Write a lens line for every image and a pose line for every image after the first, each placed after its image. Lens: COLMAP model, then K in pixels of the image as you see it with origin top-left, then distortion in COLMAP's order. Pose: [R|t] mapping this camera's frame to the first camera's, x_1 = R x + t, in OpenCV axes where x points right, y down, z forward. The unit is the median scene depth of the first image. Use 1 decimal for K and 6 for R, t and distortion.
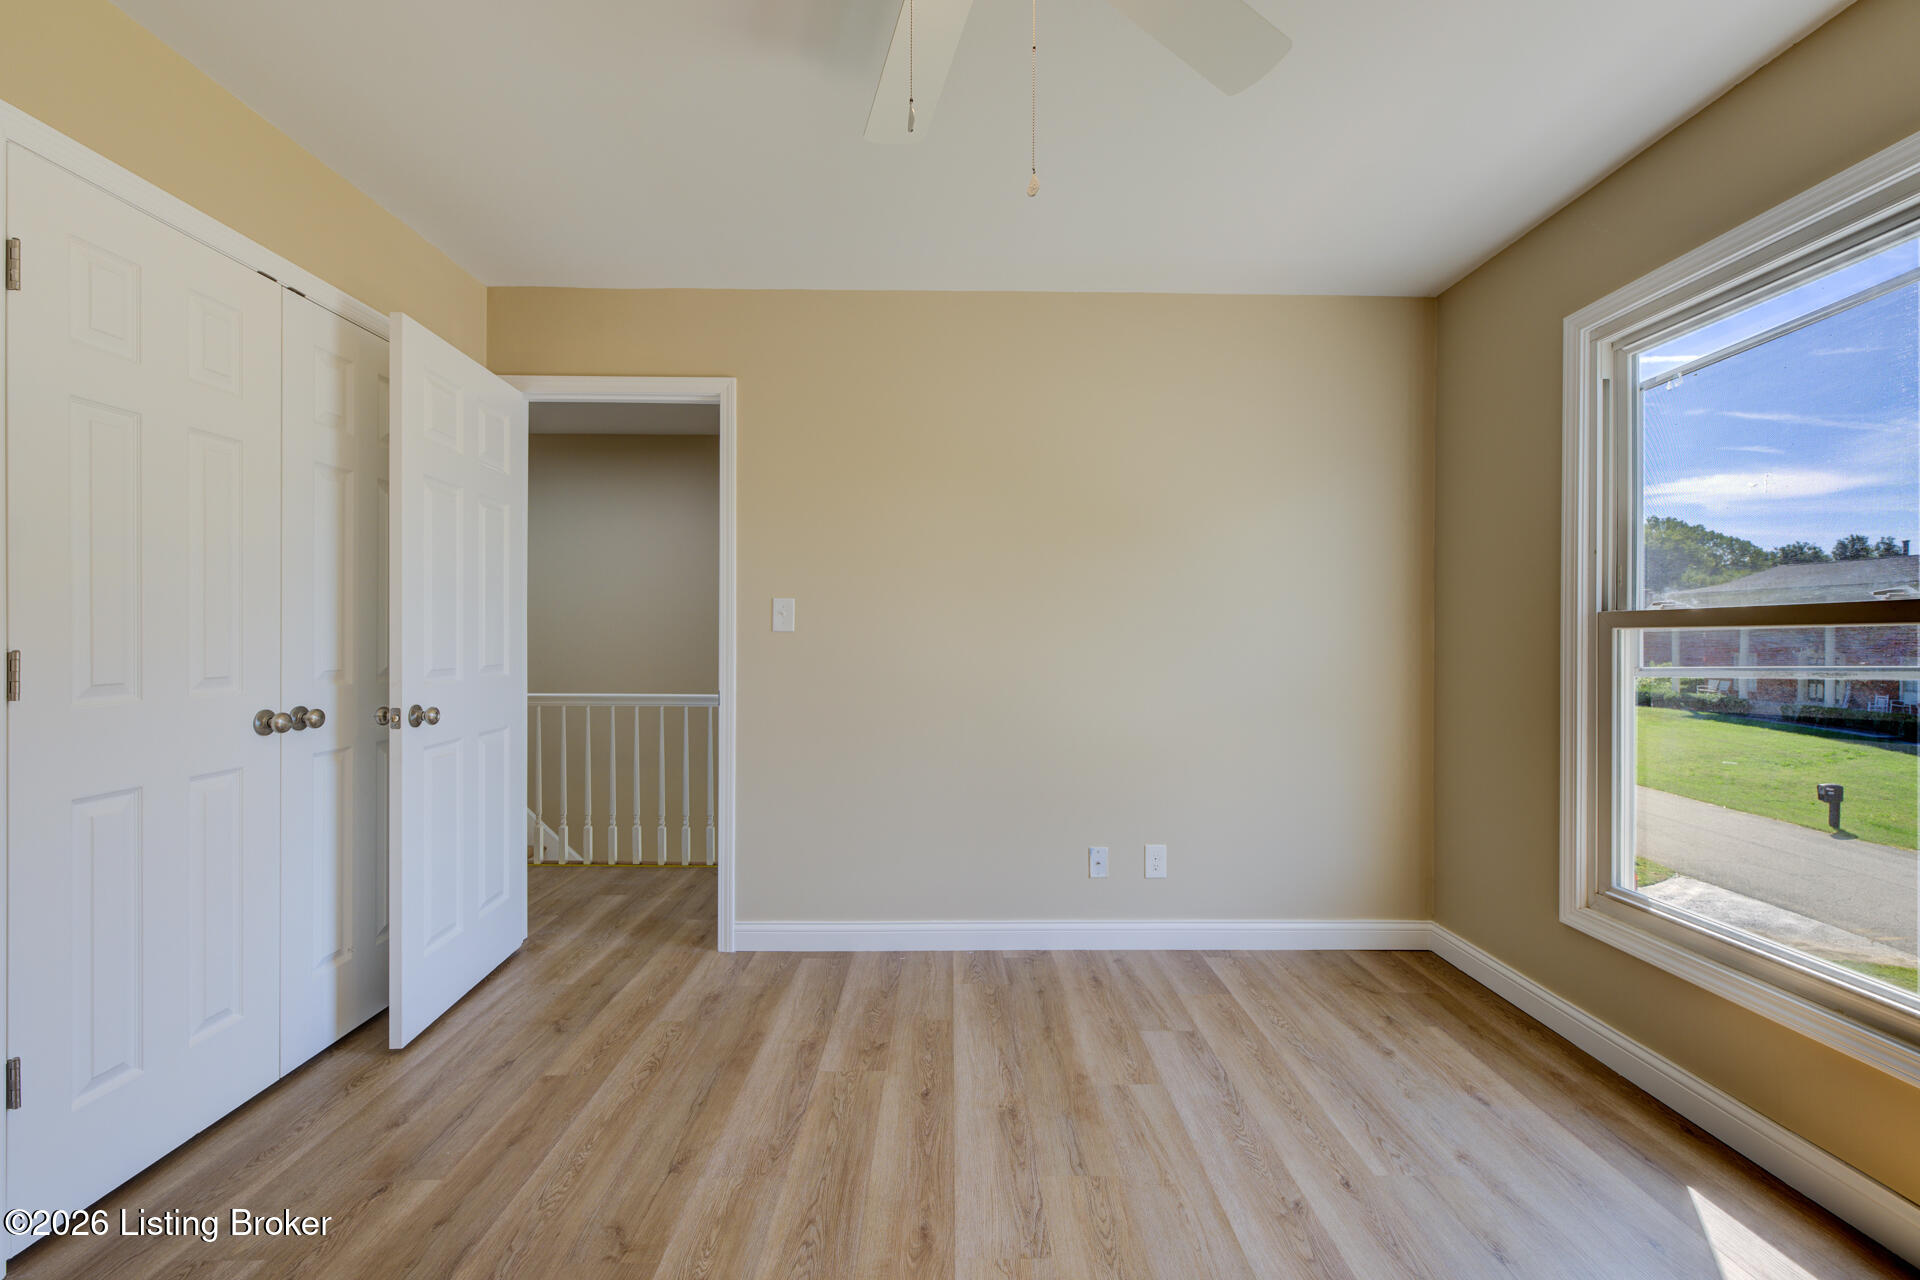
lens RADIAL K [[802.1, 0, 960.0], [0, 802.1, 640.0], [0, 0, 1]] dist [-0.003084, -0.000441]
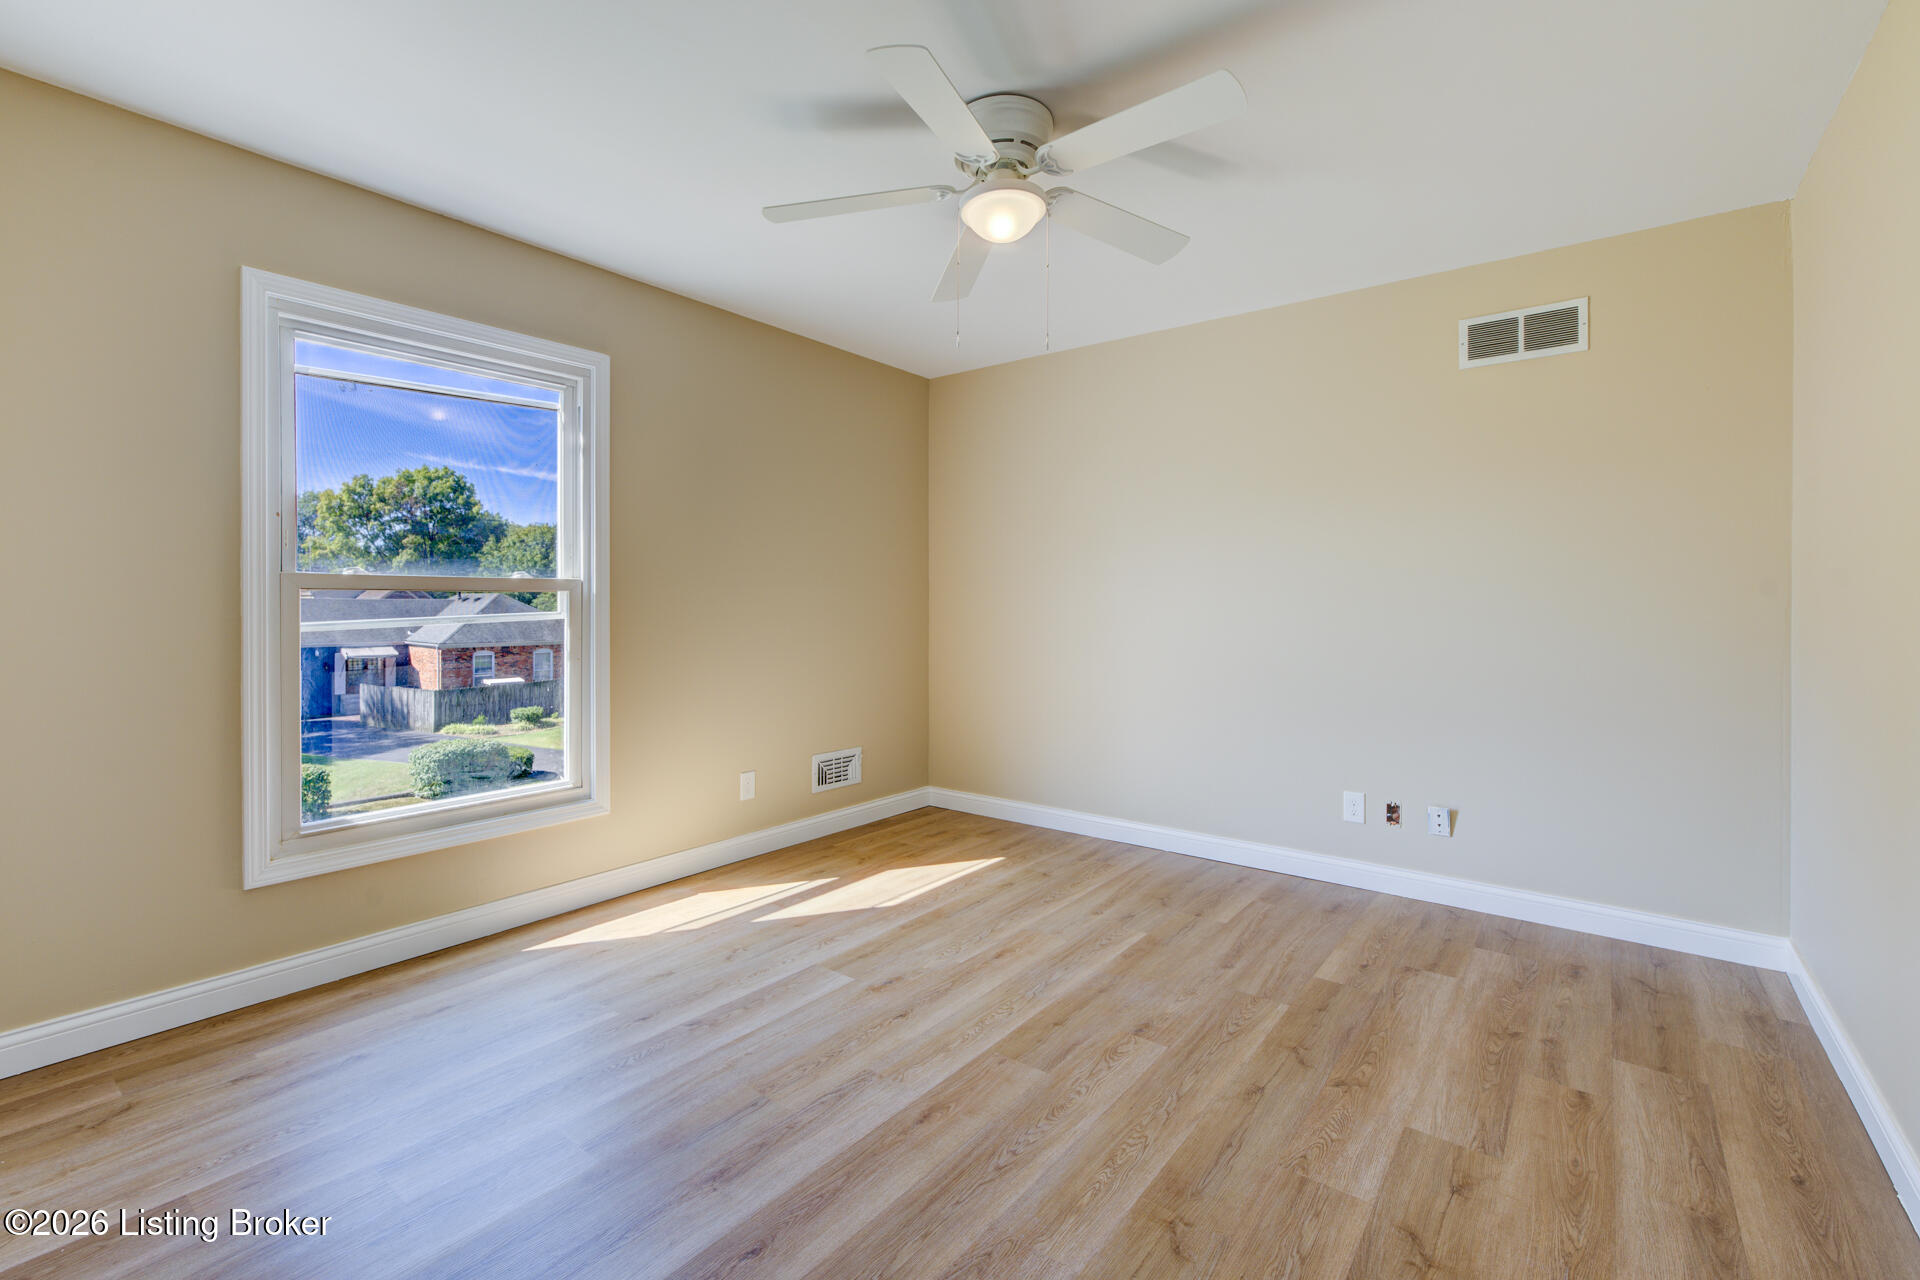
lens RADIAL K [[802.1, 0, 960.0], [0, 802.1, 640.0], [0, 0, 1]] dist [-0.003084, -0.000441]
pose [[-0.774780, -0.036816, 0.631158, -0.726265], [-0.004875, 0.998621, 0.052267, -0.001854], [-0.632212, 0.037419, -0.773892, 1.697939]]
